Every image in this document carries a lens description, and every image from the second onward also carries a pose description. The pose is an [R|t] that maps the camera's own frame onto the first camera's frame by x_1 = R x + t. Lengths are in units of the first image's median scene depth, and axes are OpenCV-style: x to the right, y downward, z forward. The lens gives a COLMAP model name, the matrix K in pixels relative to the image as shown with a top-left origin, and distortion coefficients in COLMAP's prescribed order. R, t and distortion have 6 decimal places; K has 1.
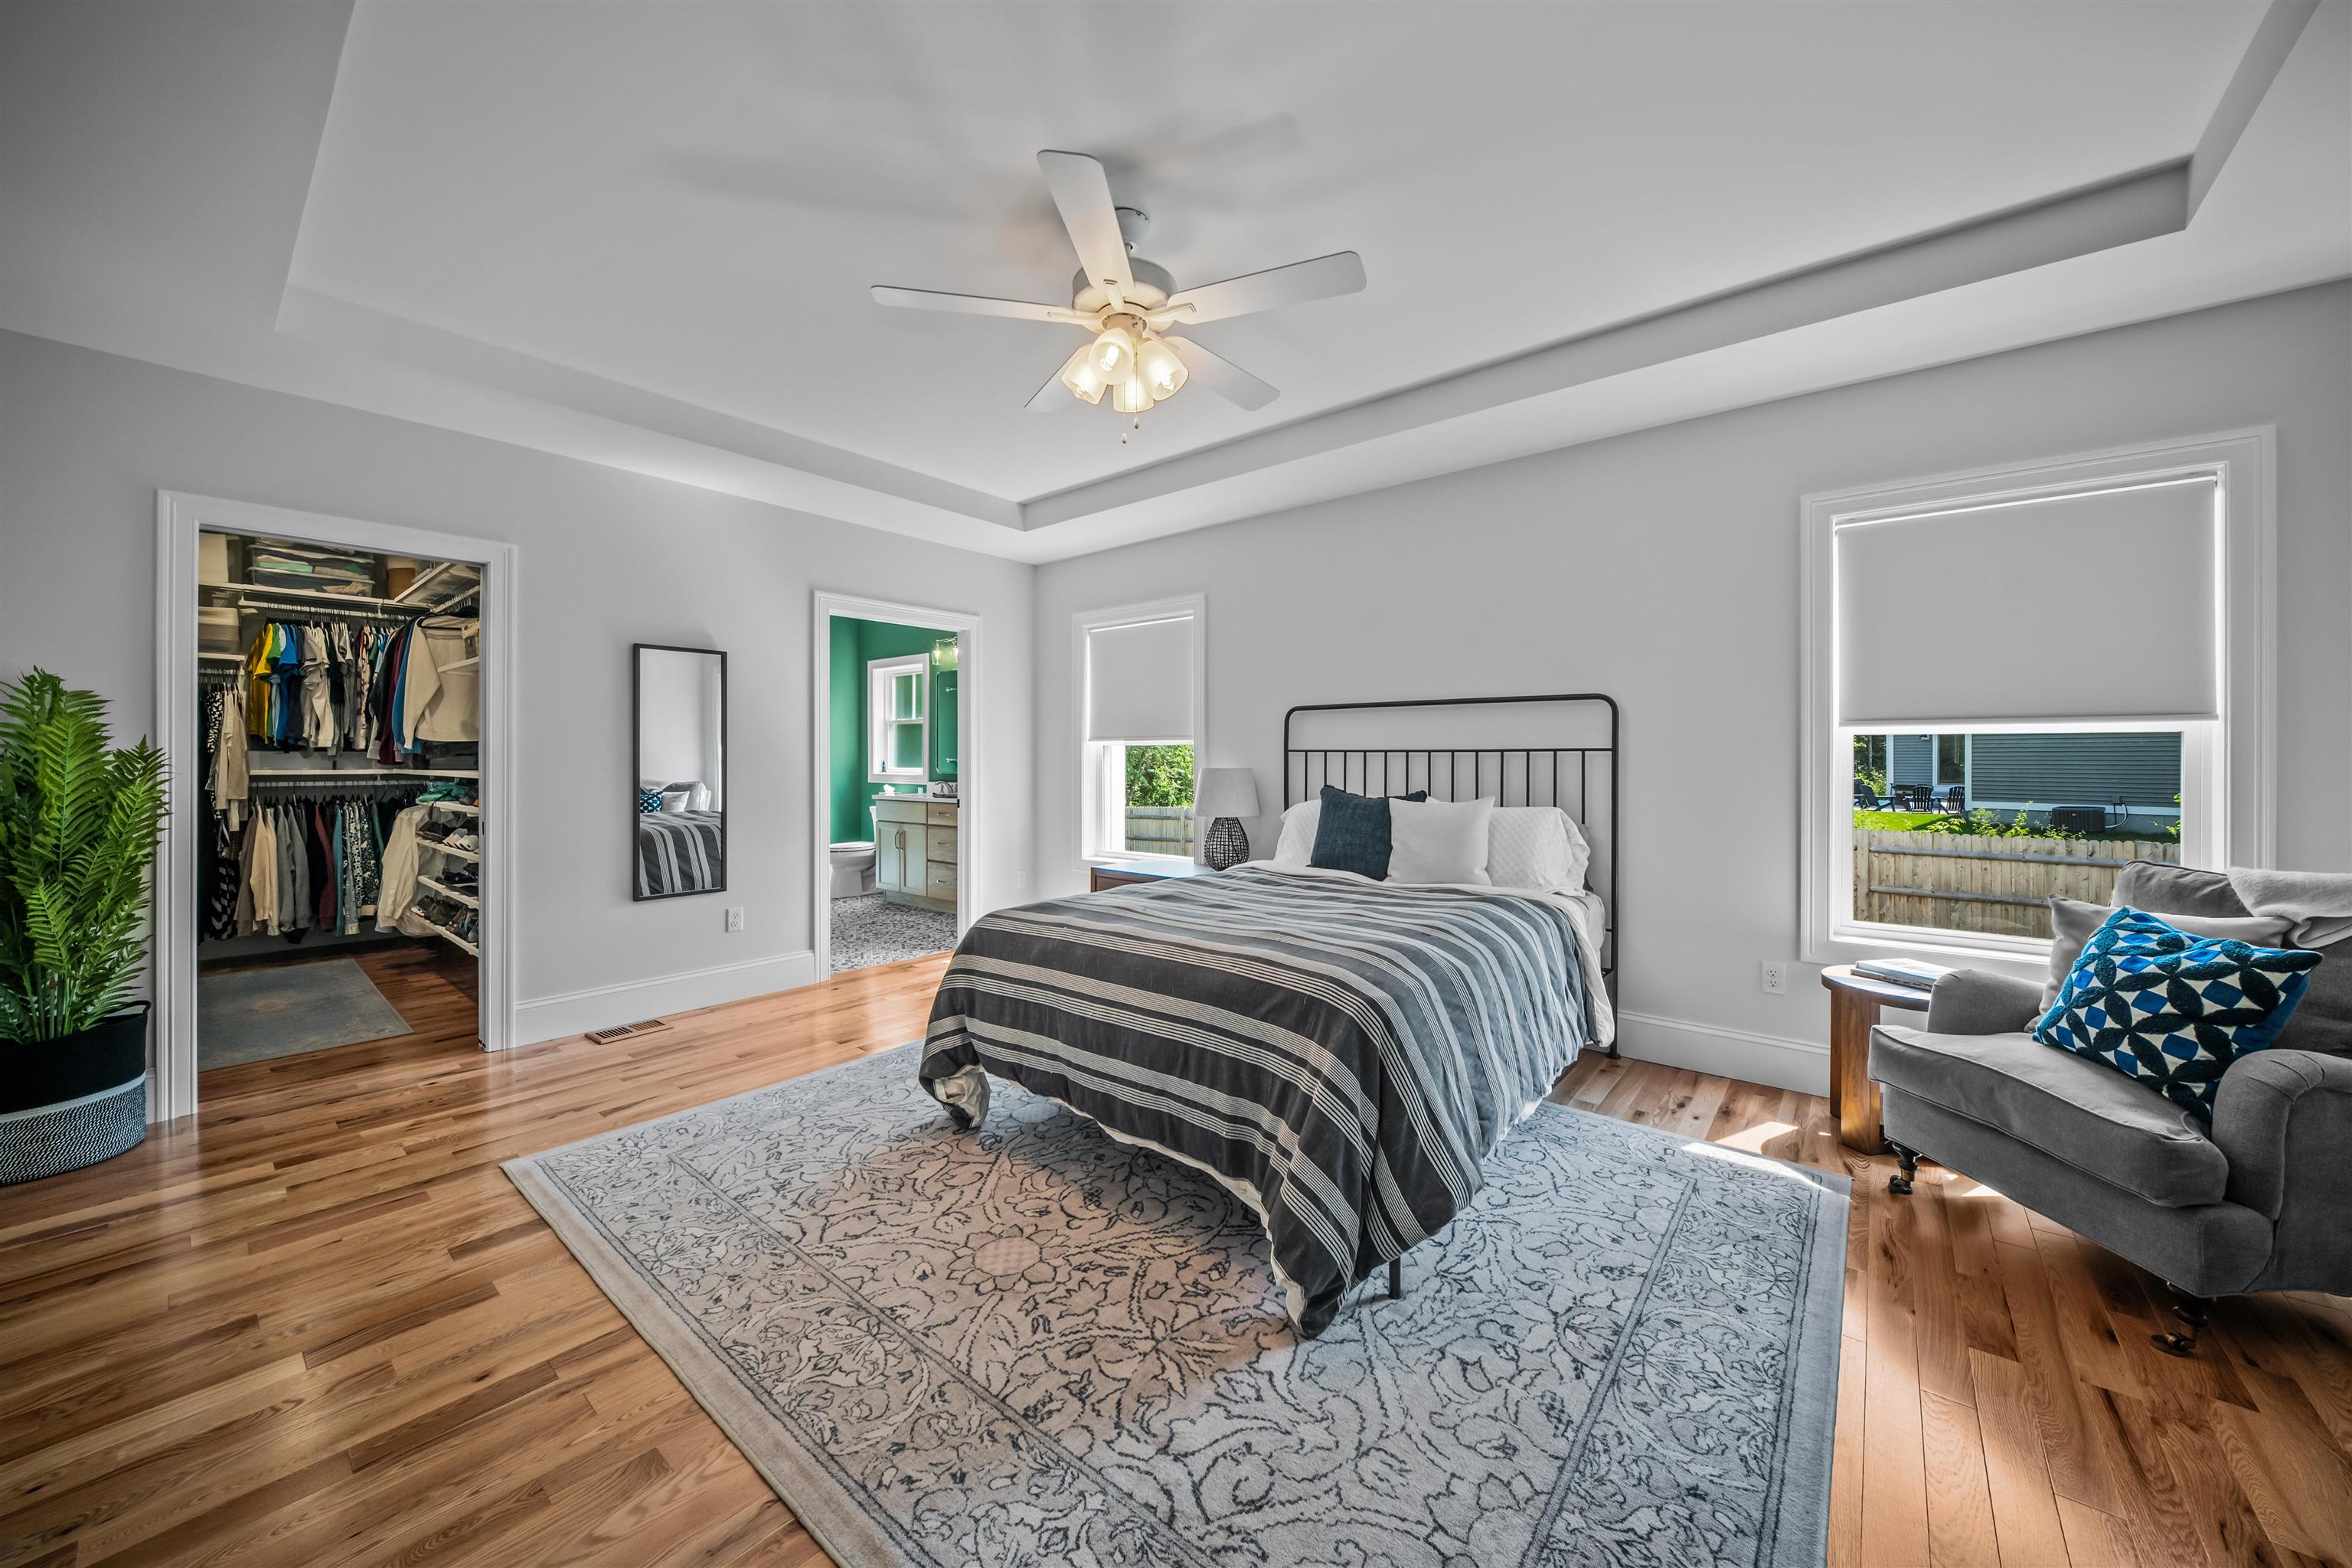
lens RADIAL K [[833.0, 0, 1152.8], [0, 833.0, 750.5], [0, 0, 1]] dist [-0.001978, -0.000636]
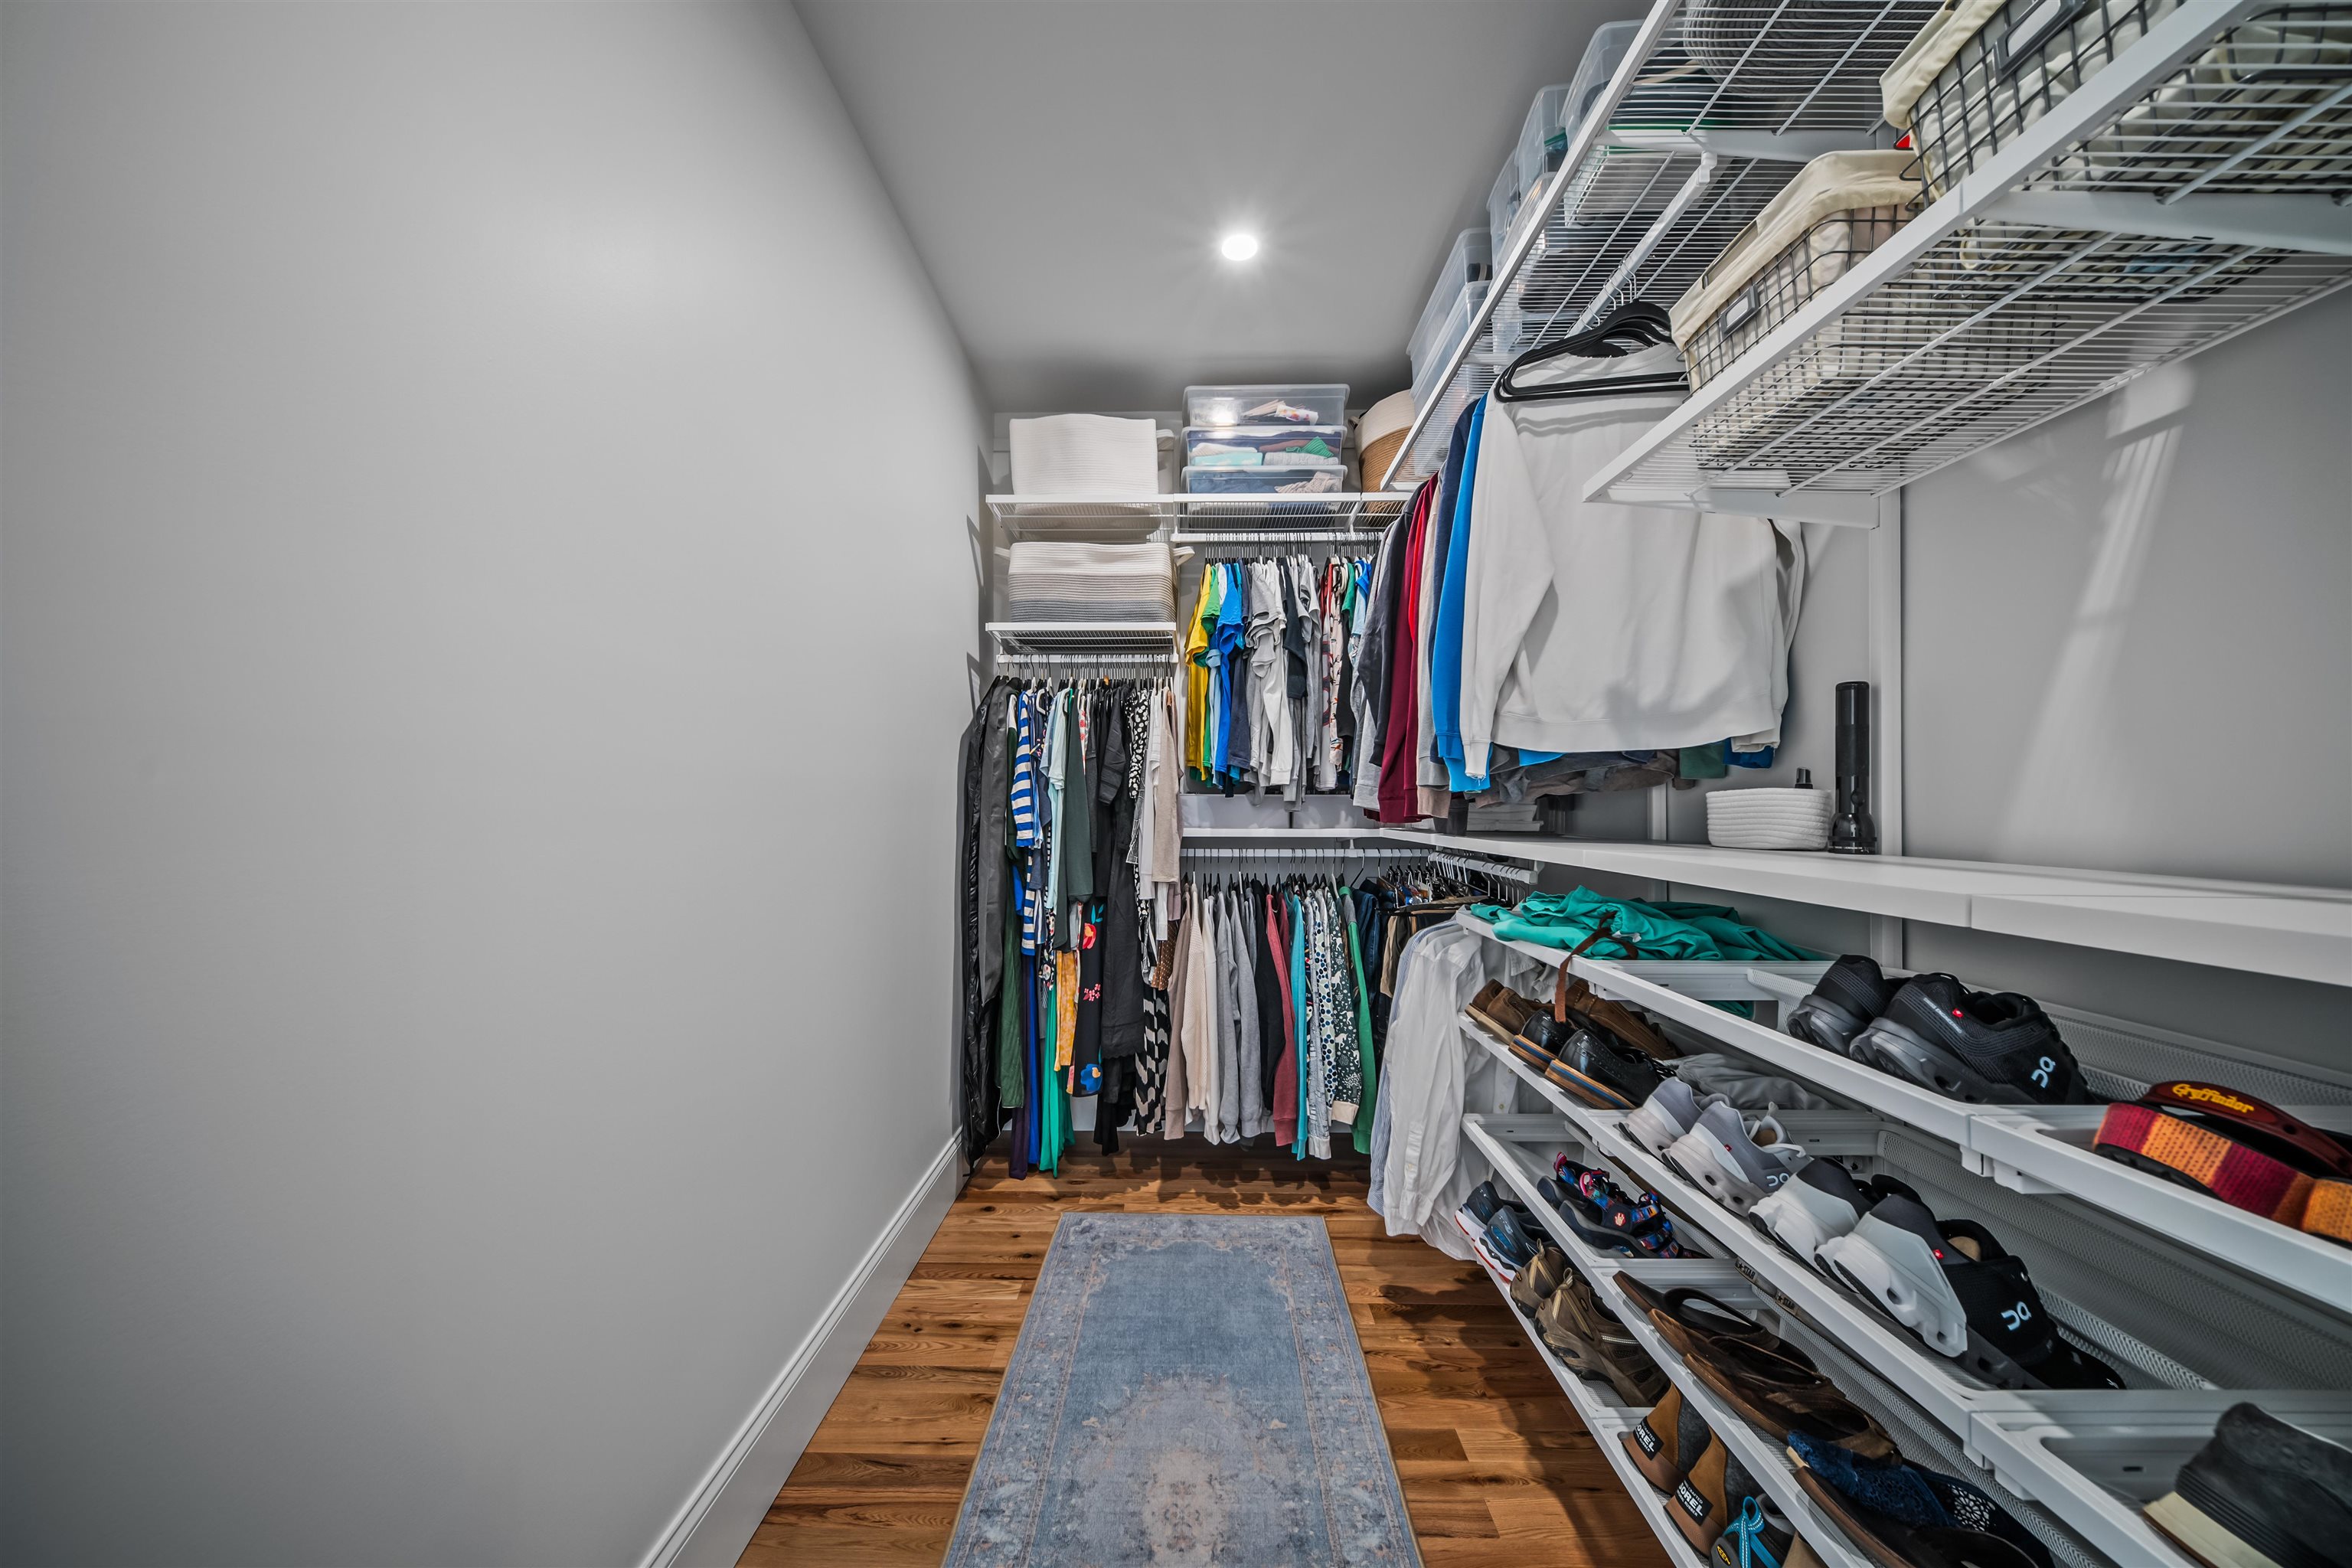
lens RADIAL K [[833.0, 0, 1189.4], [0, 833.0, 796.4], [0, 0, 1]] dist [-0.001978, -0.000636]
pose [[0.640048, -0.005679, -0.768314, -0.642380], [0.002101, 0.999982, -0.005641, 0.006131], [0.768332, 0.001996, 0.640049, 0.632503]]
